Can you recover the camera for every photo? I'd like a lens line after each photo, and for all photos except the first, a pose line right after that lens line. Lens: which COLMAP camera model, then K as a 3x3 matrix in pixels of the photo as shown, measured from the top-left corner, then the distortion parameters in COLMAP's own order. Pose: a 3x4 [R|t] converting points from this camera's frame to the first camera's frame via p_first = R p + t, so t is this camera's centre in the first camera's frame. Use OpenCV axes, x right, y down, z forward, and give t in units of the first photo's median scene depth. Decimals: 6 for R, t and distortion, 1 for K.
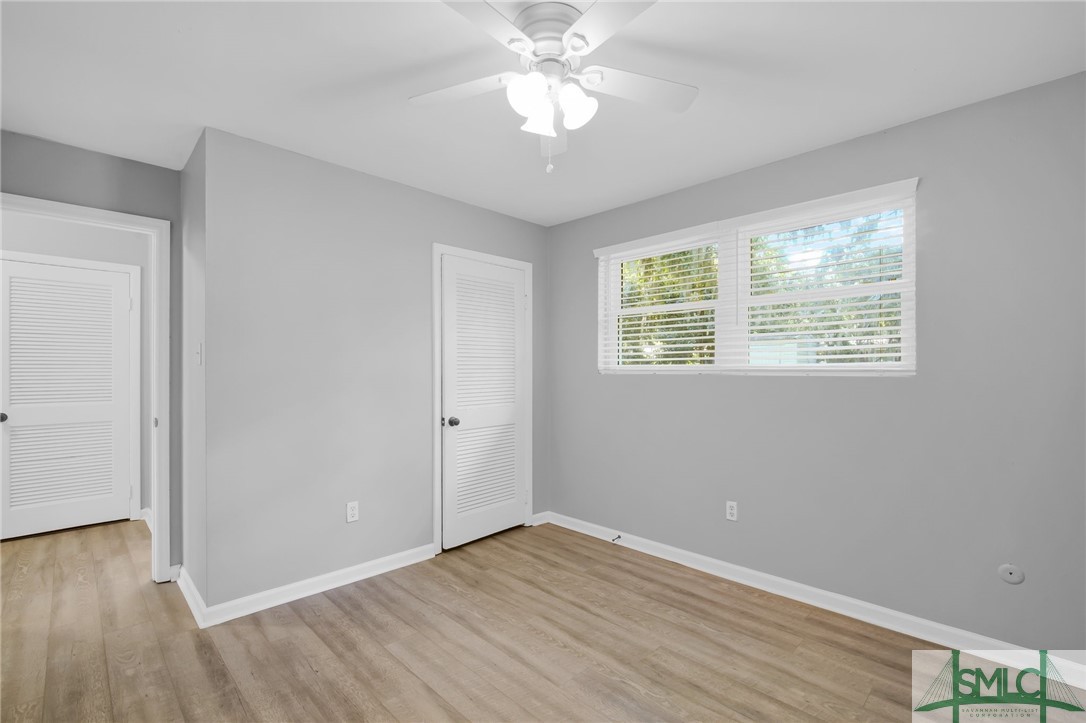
lens RADIAL K [[481.7, 0, 545.0], [0, 481.7, 372.1], [0, 0, 1]] dist [-0.002437, 0.000034]
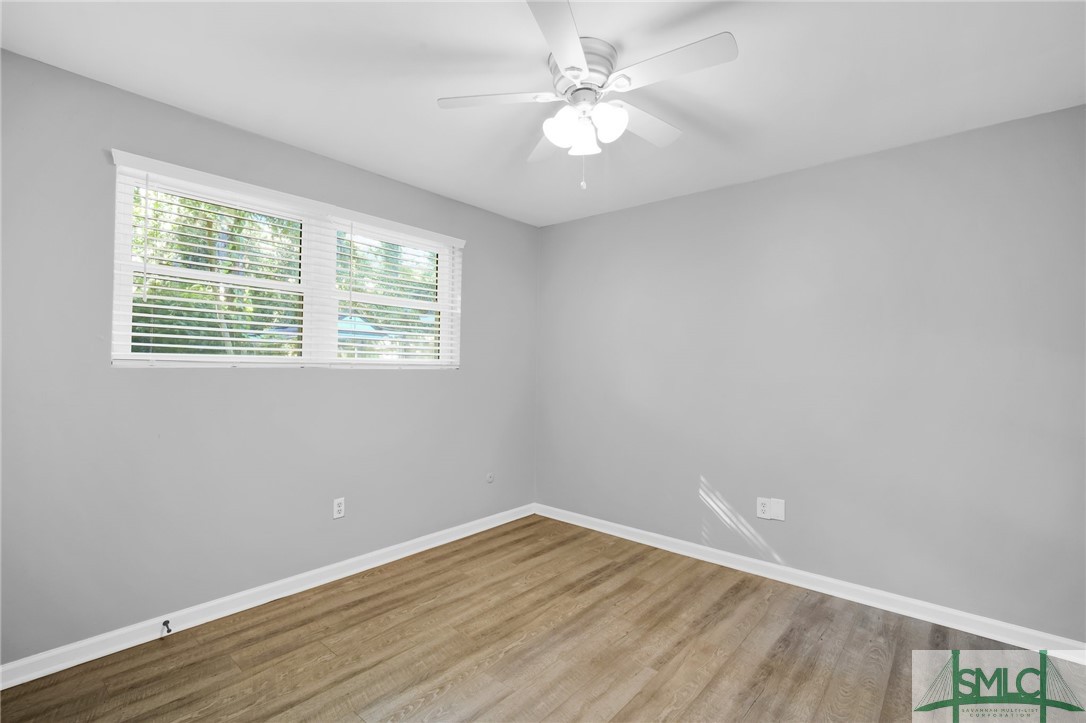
lens RADIAL K [[487.7, 0, 543.0], [0, 487.7, 361.5], [0, 0, 1]] dist [0.000128, 0.000119]
pose [[-0.067659, 0.005174, 0.997695, -0.708186], [-0.012167, 0.999908, -0.006011, -0.008405], [-0.997634, -0.012546, -0.067590, 0.742827]]
